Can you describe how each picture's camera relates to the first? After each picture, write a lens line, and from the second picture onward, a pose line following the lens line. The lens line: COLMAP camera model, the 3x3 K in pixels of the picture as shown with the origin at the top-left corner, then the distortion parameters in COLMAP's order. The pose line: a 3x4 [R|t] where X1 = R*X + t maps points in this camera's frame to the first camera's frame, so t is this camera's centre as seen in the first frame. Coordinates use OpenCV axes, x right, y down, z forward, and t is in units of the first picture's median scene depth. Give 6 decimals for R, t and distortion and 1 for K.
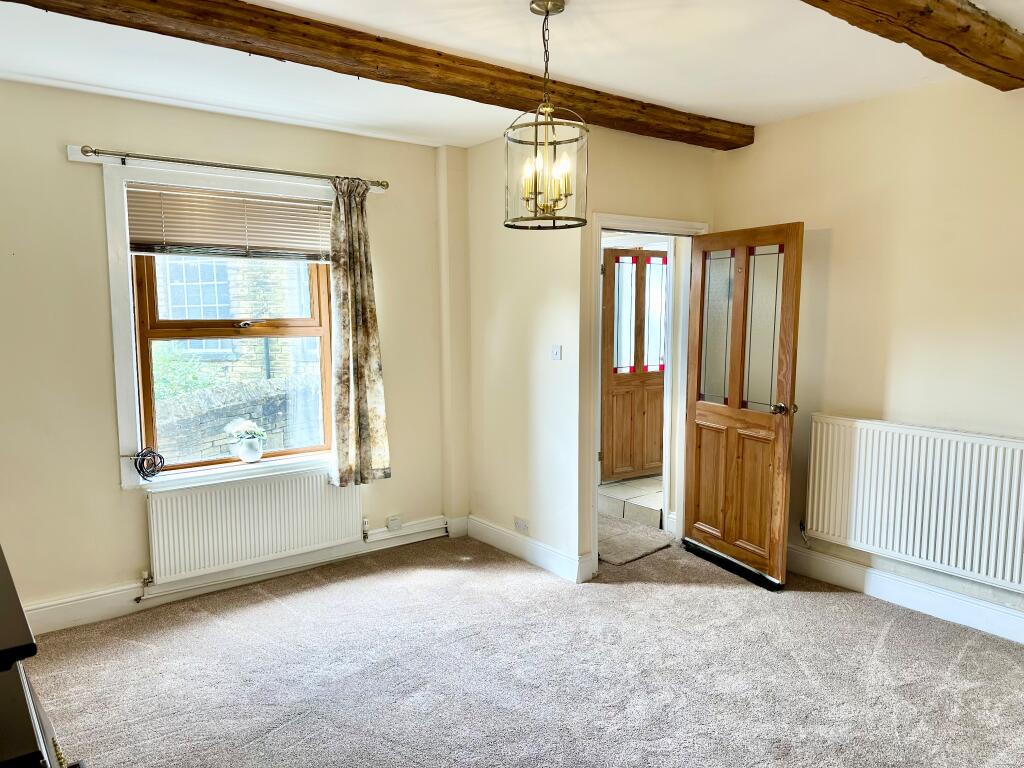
lens RADIAL K [[708.3, 0, 512.0], [0, 708.3, 384.0], [0, 0, 1]] dist [0.103948, -0.138154]
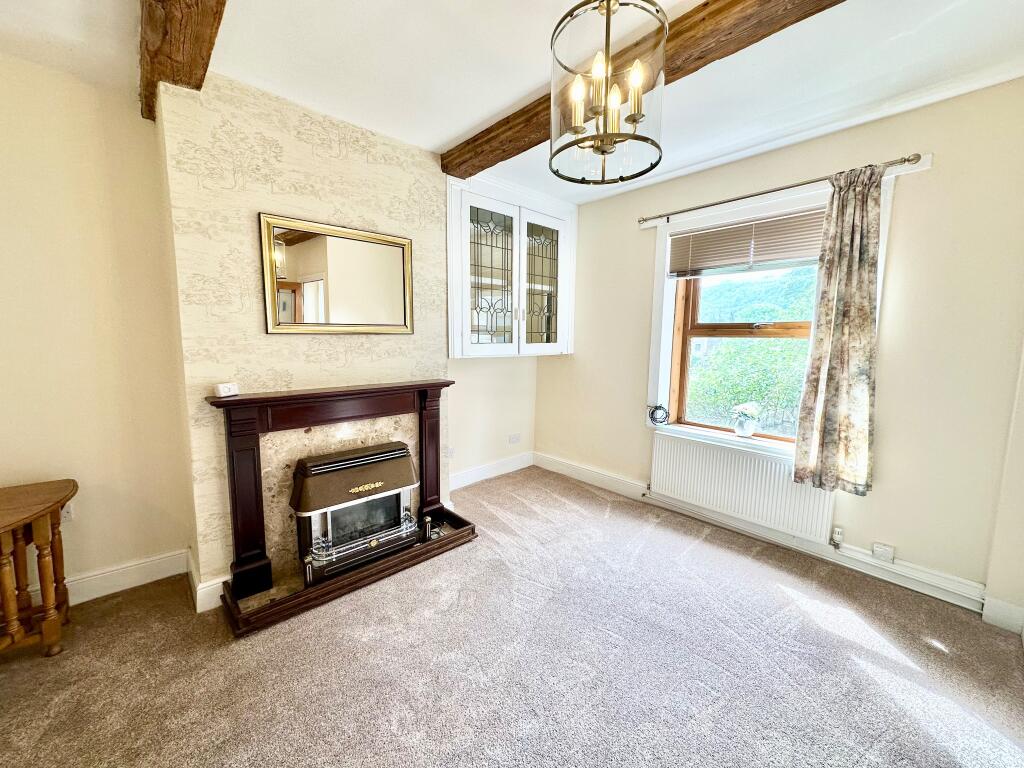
lens RADIAL K [[404.9, 0, 513.9], [0, 404.9, 381.3], [0, 0, 1]] dist [-0.003500, 0.000115]
pose [[0.087477, 0.117148, -0.989254, 0.292217], [-0.116009, 0.987502, 0.106682, -0.015460], [0.989389, 0.105431, 0.099974, 0.525992]]
